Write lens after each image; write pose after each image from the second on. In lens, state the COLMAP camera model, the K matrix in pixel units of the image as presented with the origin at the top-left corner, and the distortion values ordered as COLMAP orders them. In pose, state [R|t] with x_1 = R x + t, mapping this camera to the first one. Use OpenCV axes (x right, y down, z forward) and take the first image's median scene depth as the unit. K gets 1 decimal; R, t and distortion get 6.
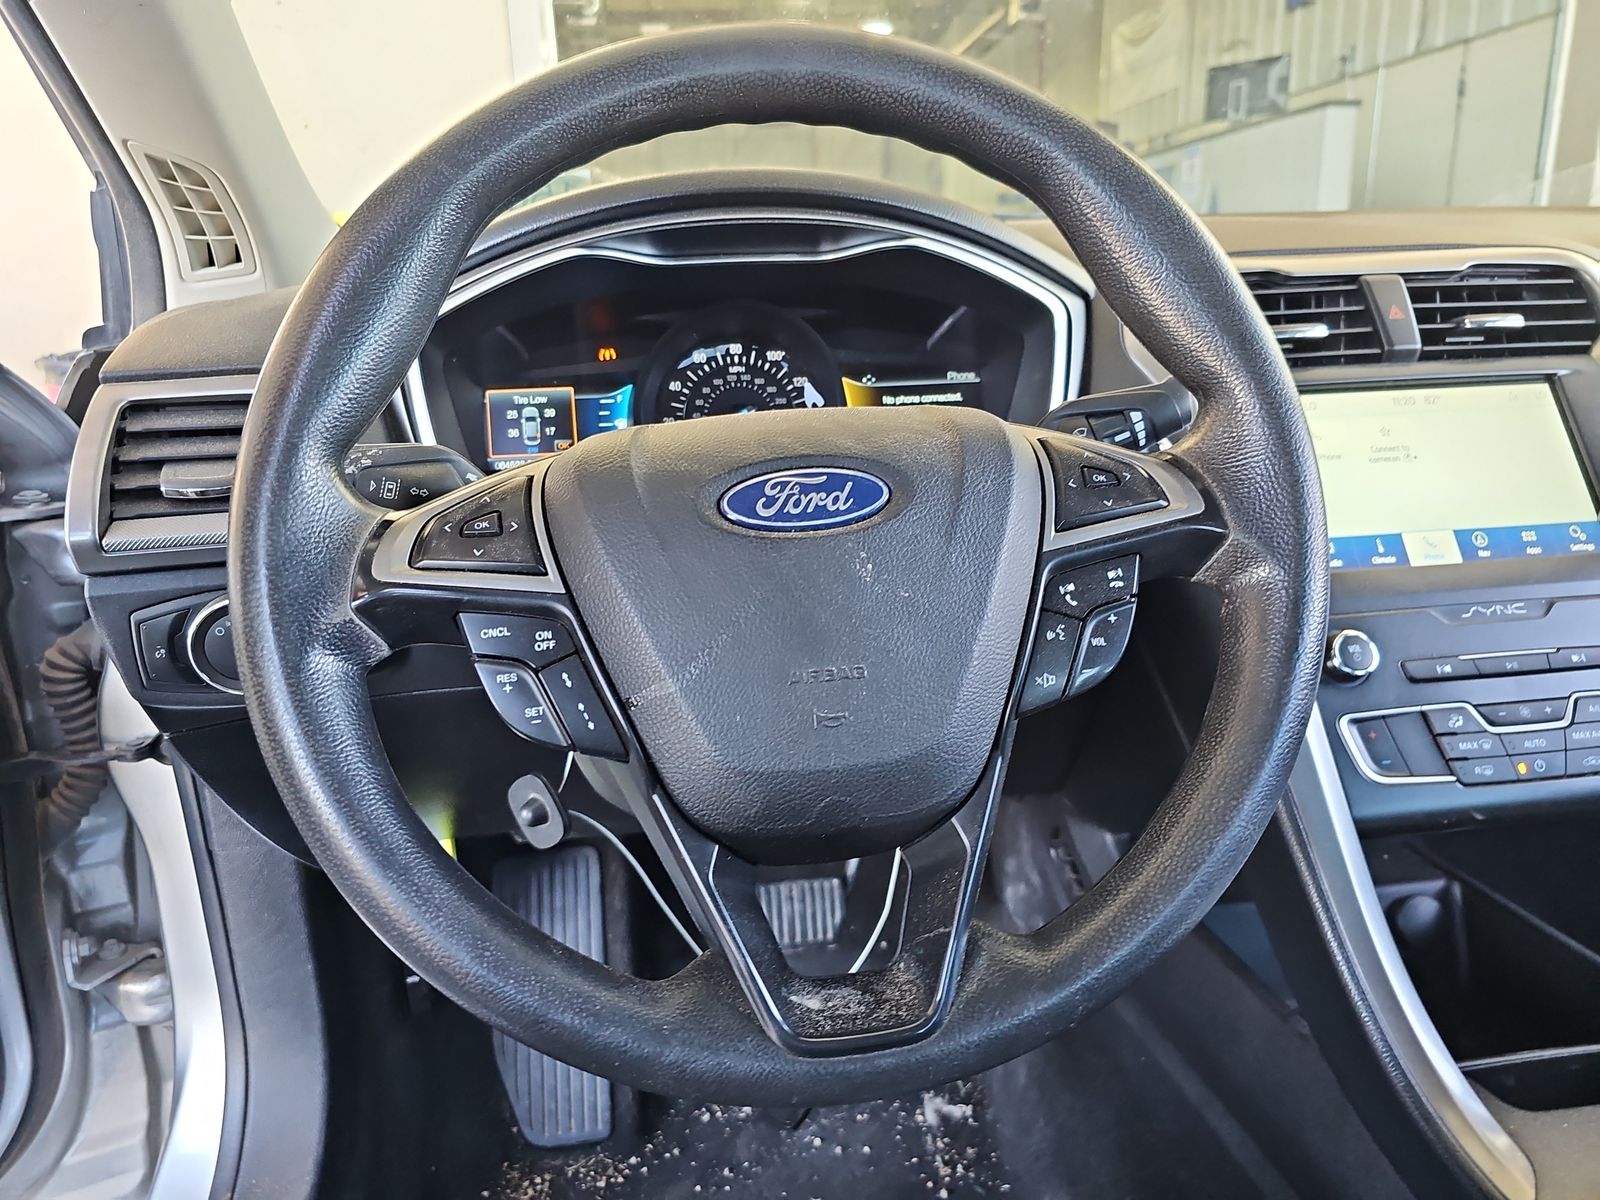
lens RADIAL K [[1061.8, 0, 801.0], [0, 1061.8, 577.2], [0, 0, 1]] dist [0.037447, -0.050064]
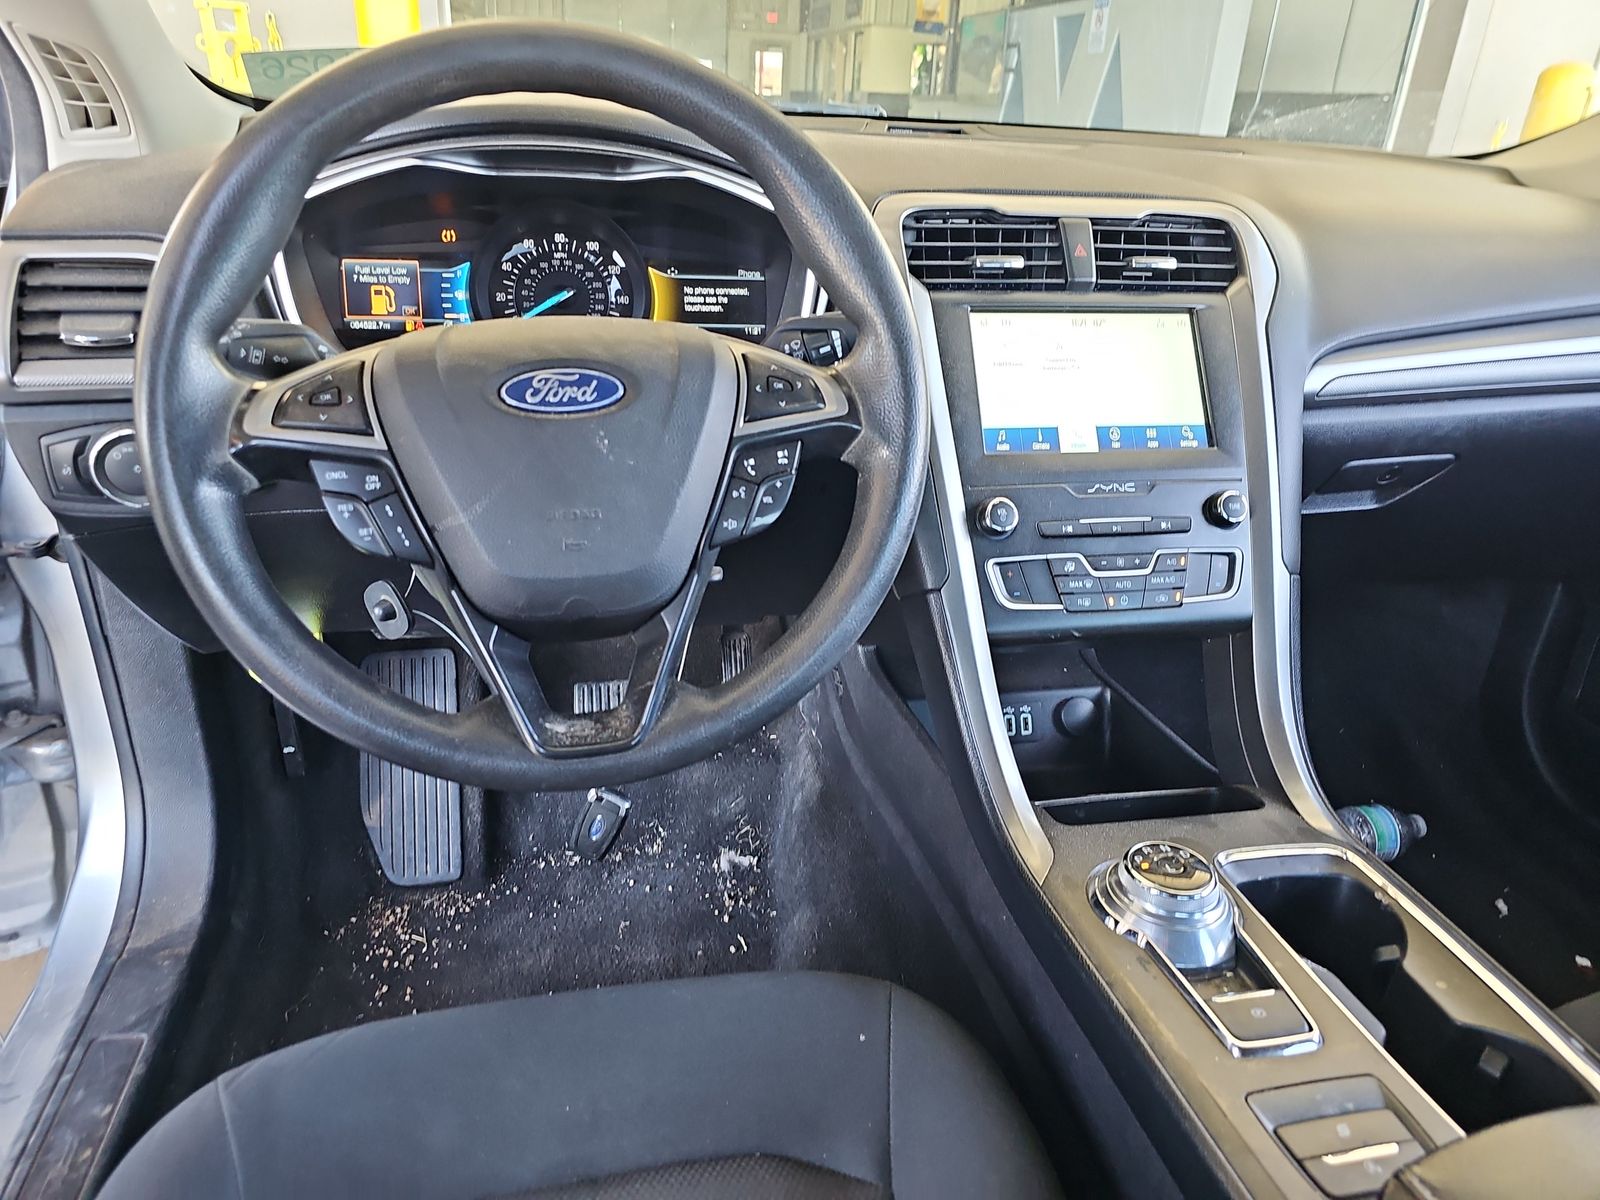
lens RADIAL K [[1052.1, 0, 805.0], [0, 1052.1, 574.6], [0, 0, 1]] dist [0.047960, -0.044053]
pose [[0.993768, 0.039272, 0.104320, 0.125527], [-0.054511, 0.987557, 0.147509, -0.037731], [-0.097229, -0.152276, 0.983544, -0.310273]]
